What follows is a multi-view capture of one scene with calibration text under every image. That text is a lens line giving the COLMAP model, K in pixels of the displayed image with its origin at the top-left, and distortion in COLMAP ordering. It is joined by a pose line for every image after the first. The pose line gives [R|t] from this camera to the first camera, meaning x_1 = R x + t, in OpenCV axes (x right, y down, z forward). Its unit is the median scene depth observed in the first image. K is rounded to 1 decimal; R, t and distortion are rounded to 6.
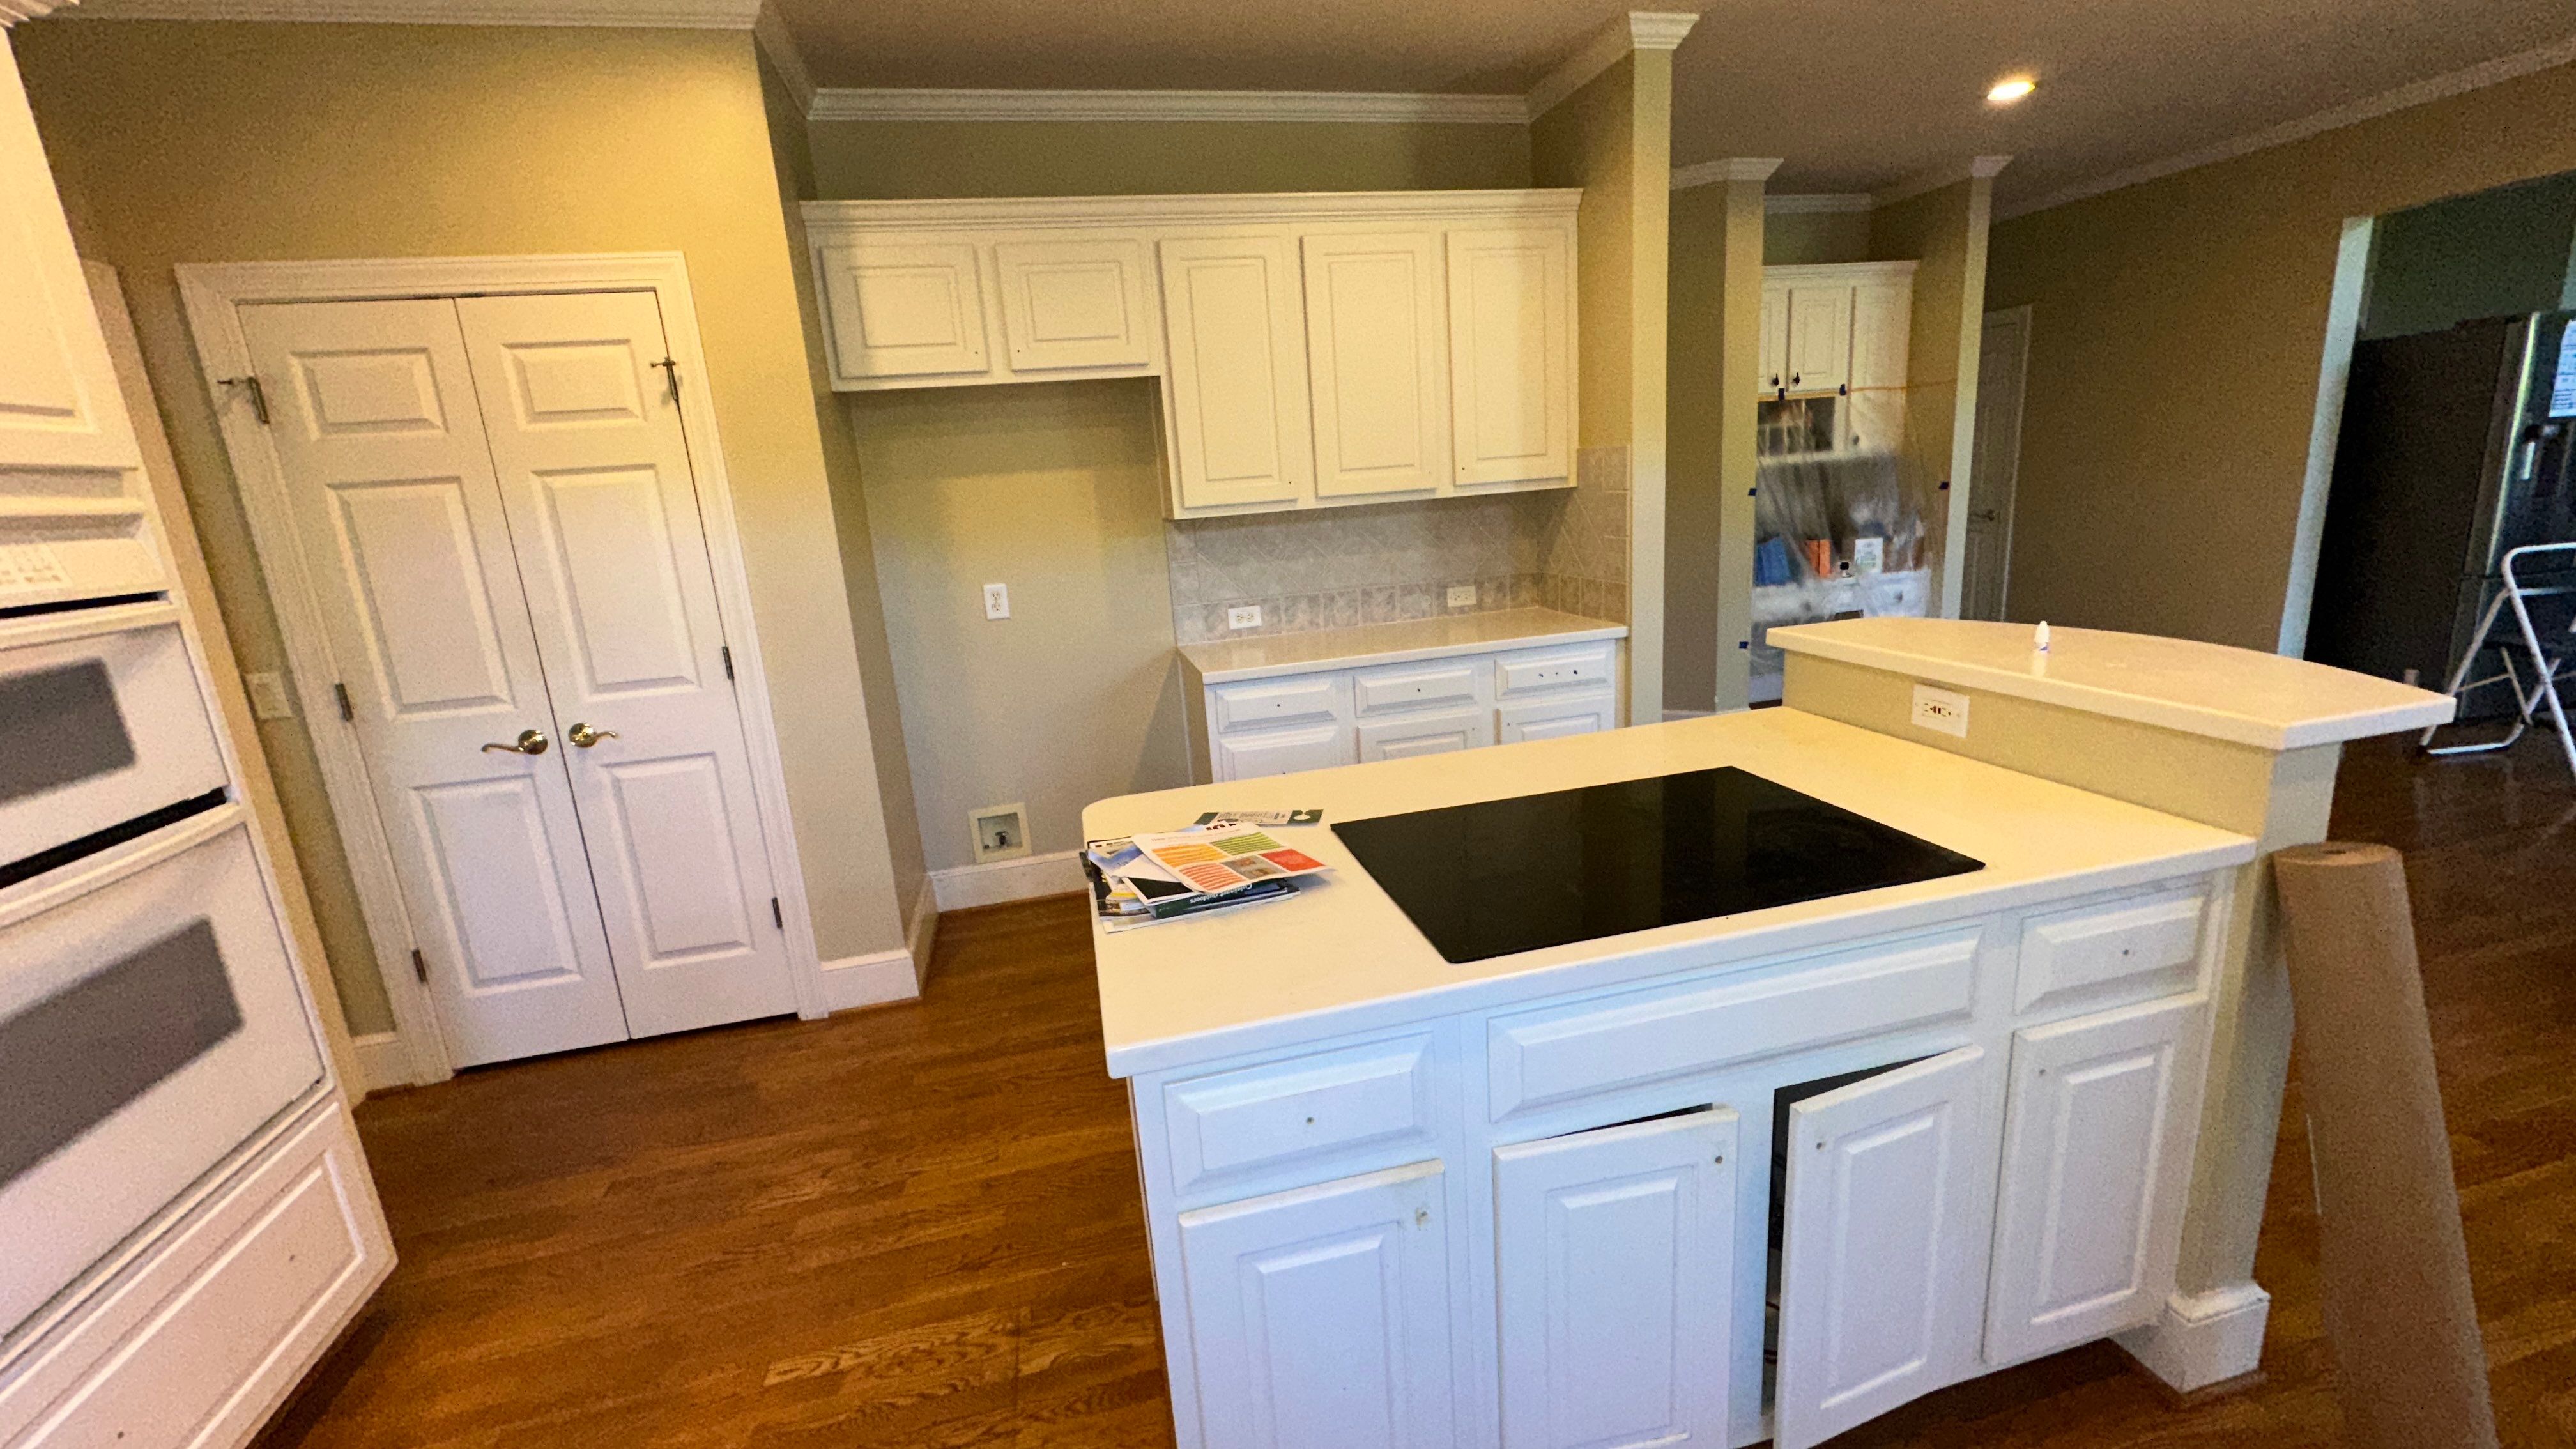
lens RADIAL K [[1022.9, 0, 1277.6], [0, 1022.9, 723.5], [0, 0, 1]] dist [-0.001104, -0.000246]
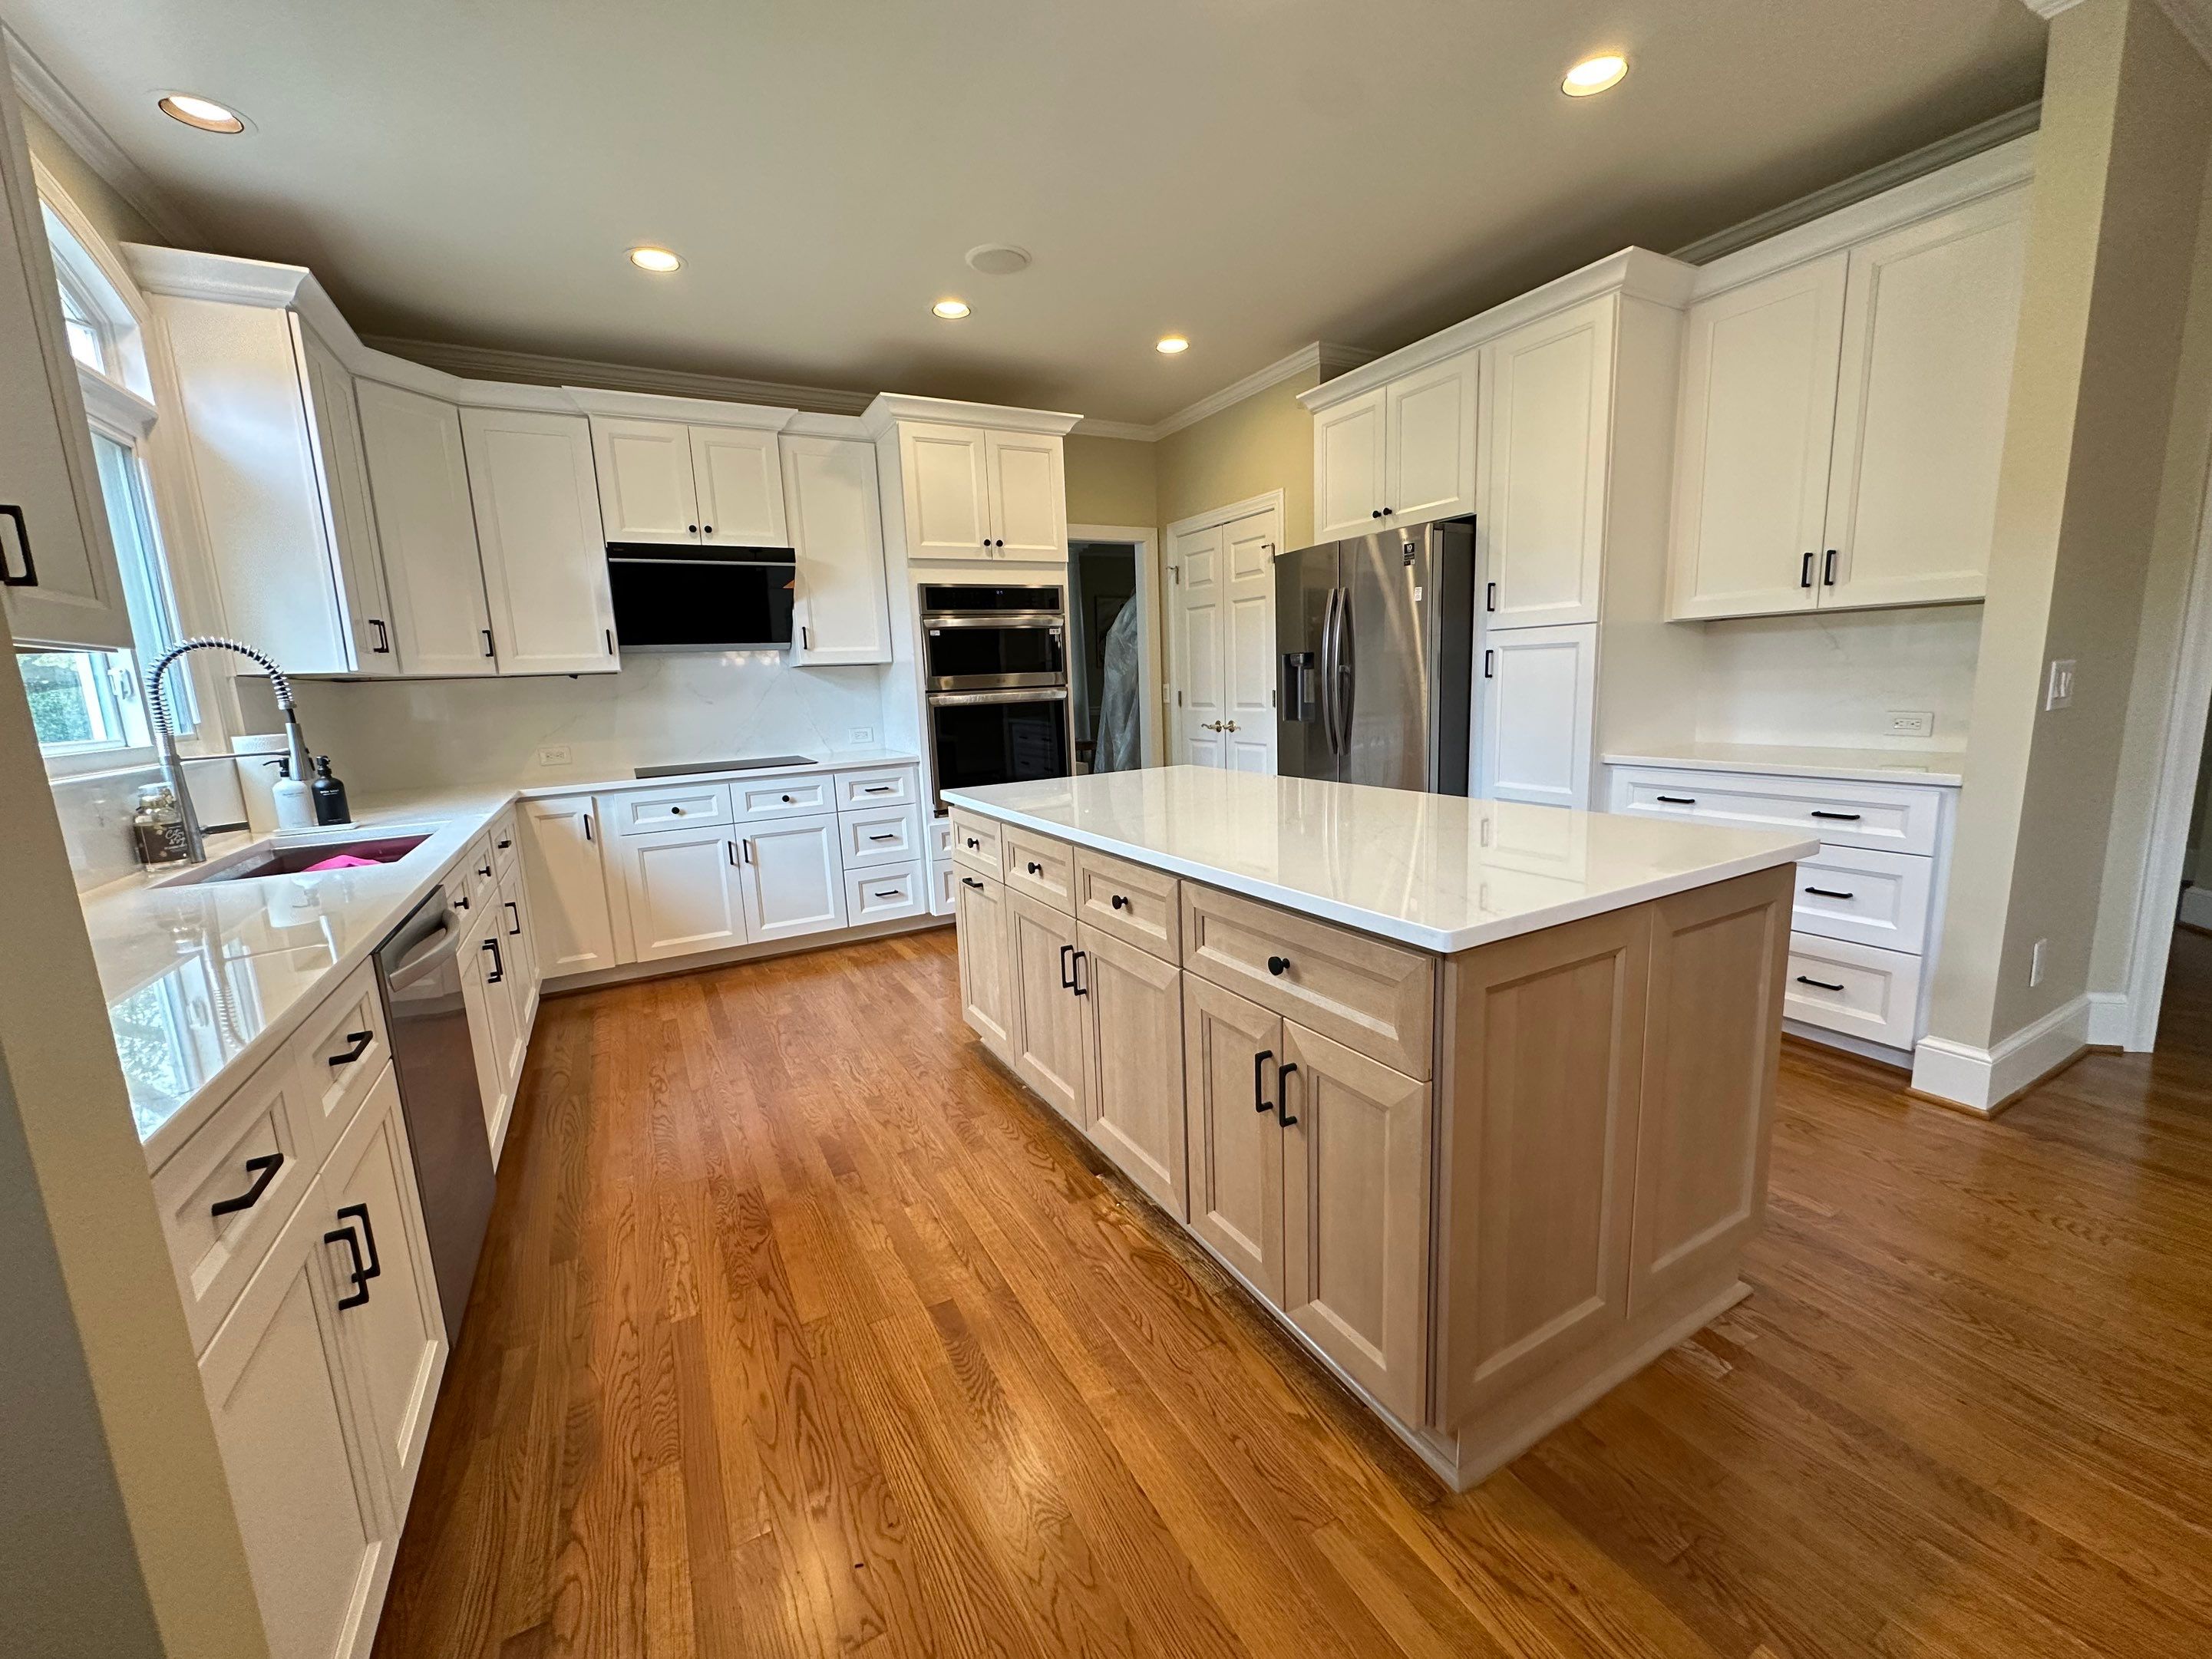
lens RADIAL K [[876.7, 0, 1105.1], [0, 876.7, 824.7], [0, 0, 1]] dist [-0.000363, -0.000272]
pose [[0.269340, 0.219454, -0.937708, 0.849203], [-0.201189, 0.965028, 0.168059, -0.037603], [0.941796, 0.143391, 0.304072, 0.199920]]
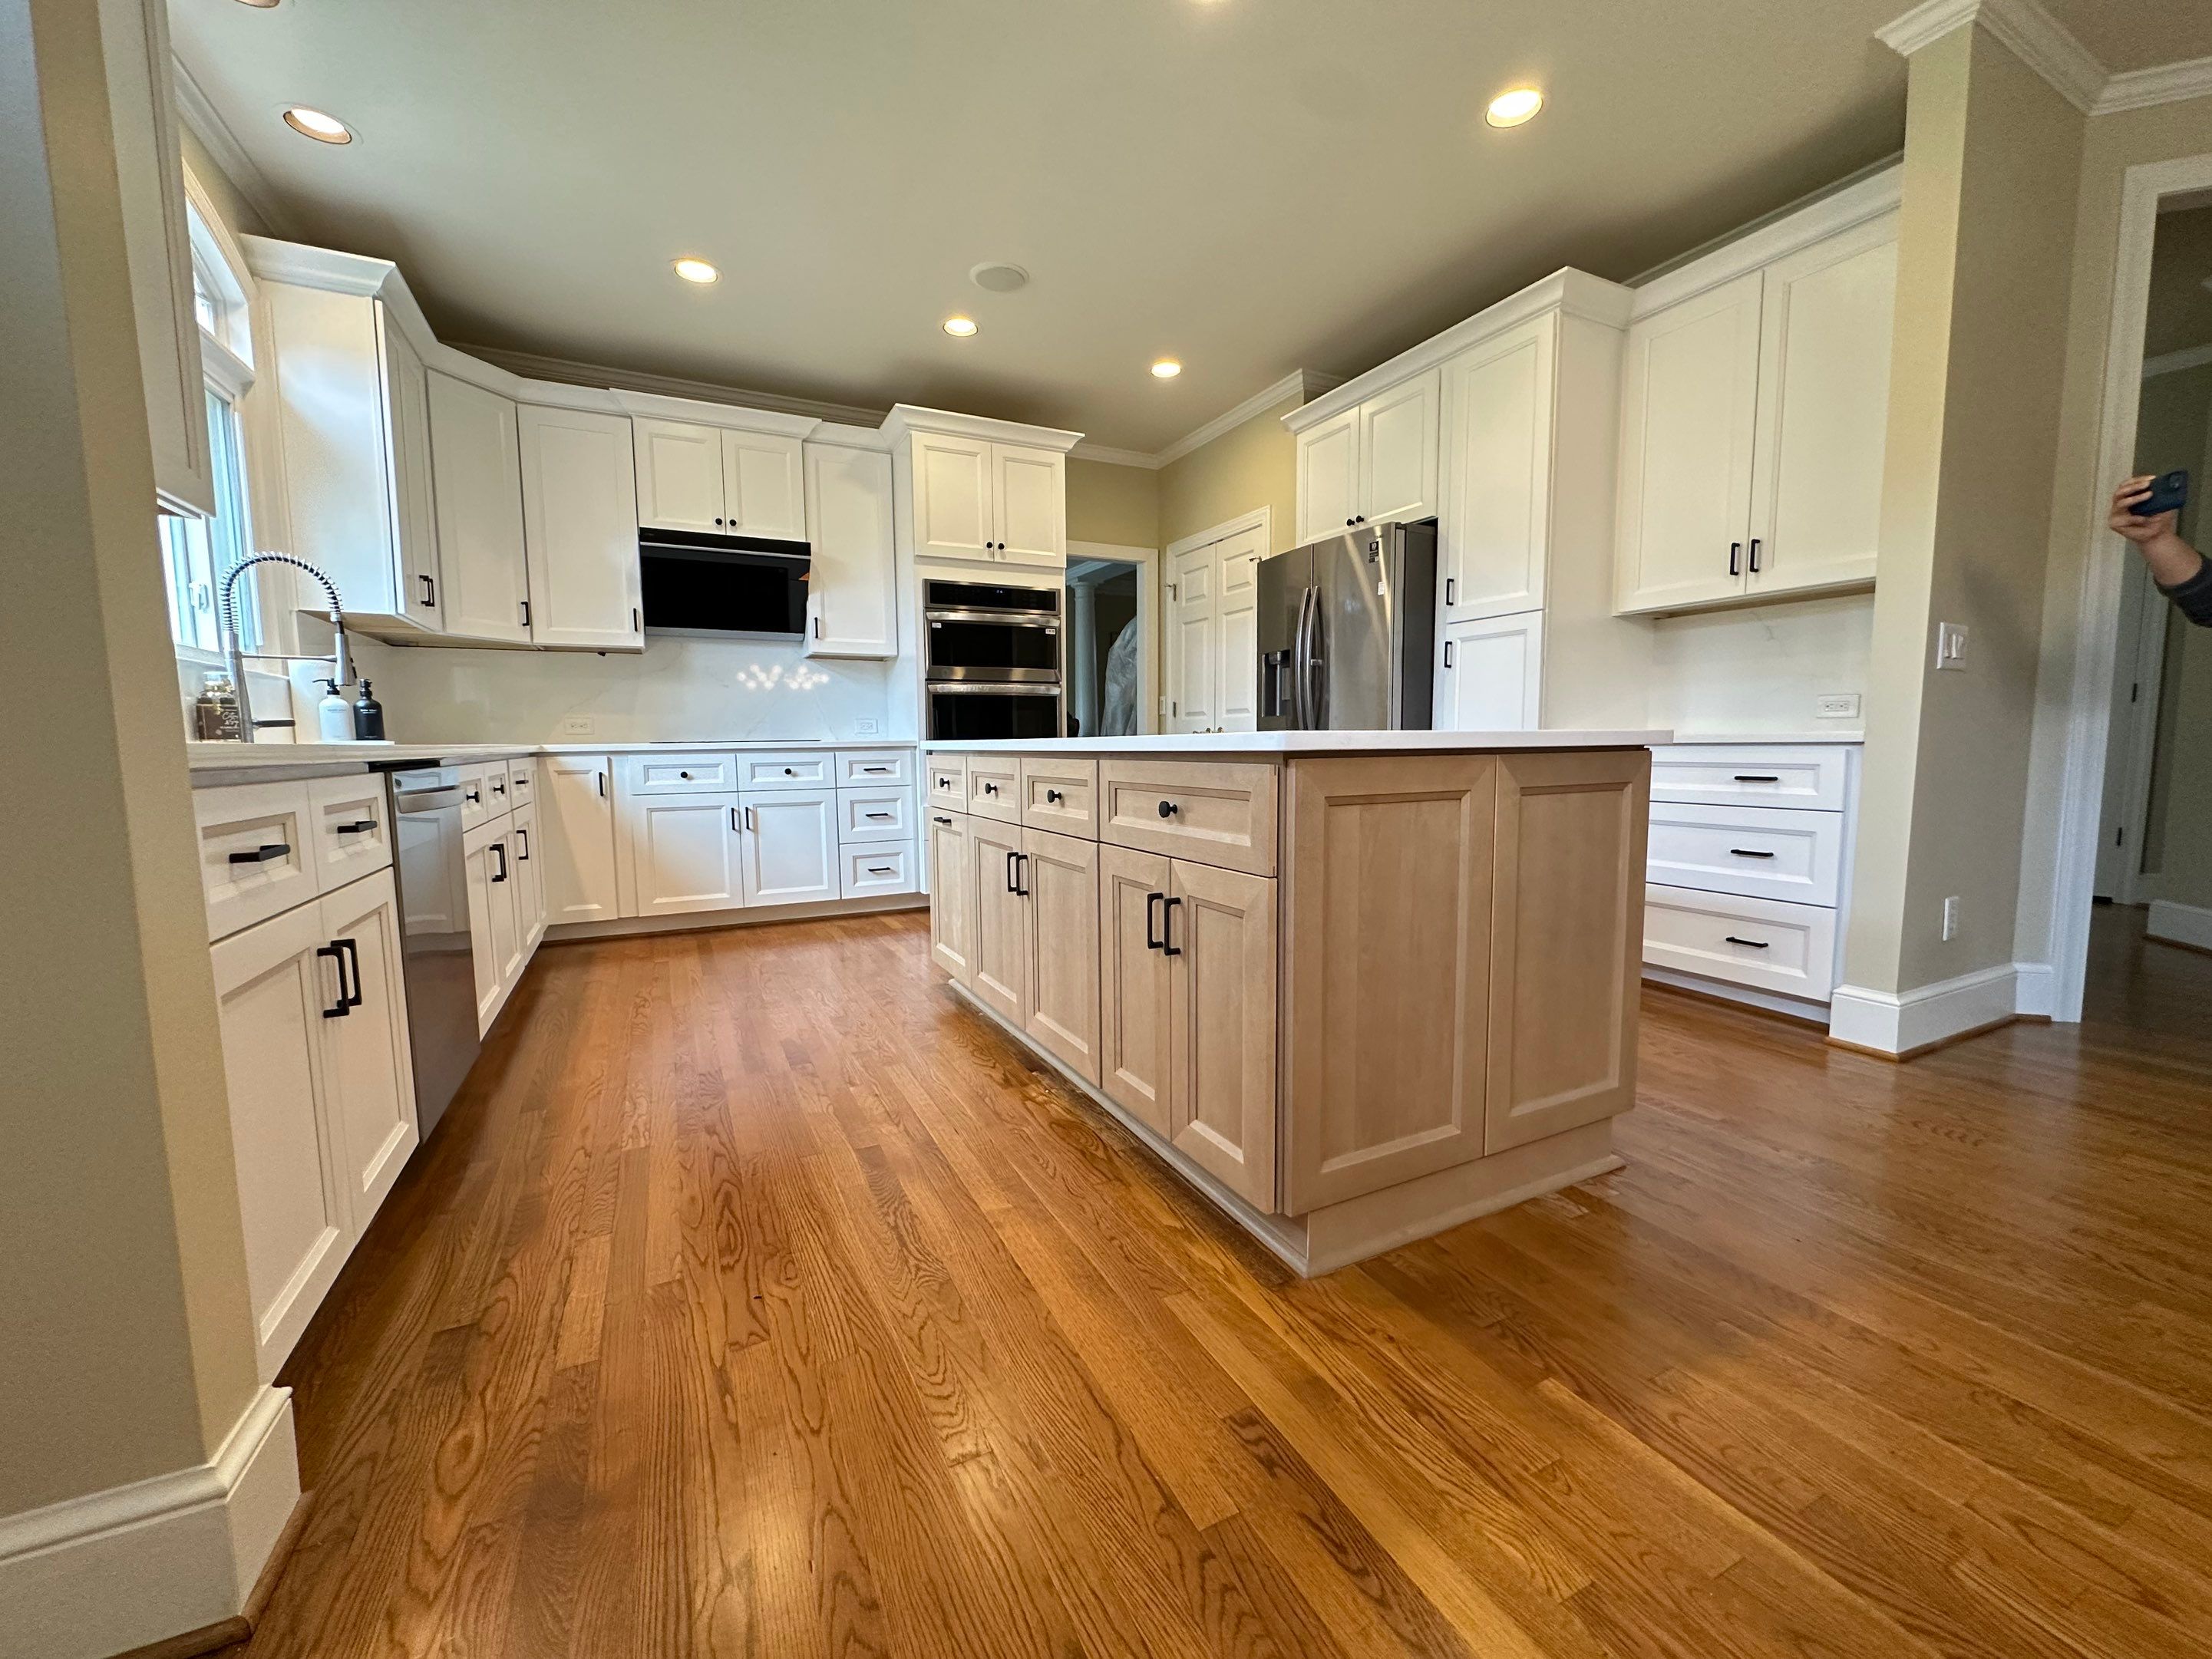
lens RADIAL K [[876.7, 0, 1105.6], [0, 876.7, 824.3], [0, 0, 1]] dist [-0.000363, -0.000272]
pose [[0.233590, 0.160448, -0.959006, 0.945302], [-0.232160, 0.966968, 0.105232, 0.052748], [0.944213, 0.198062, 0.263123, 0.265401]]
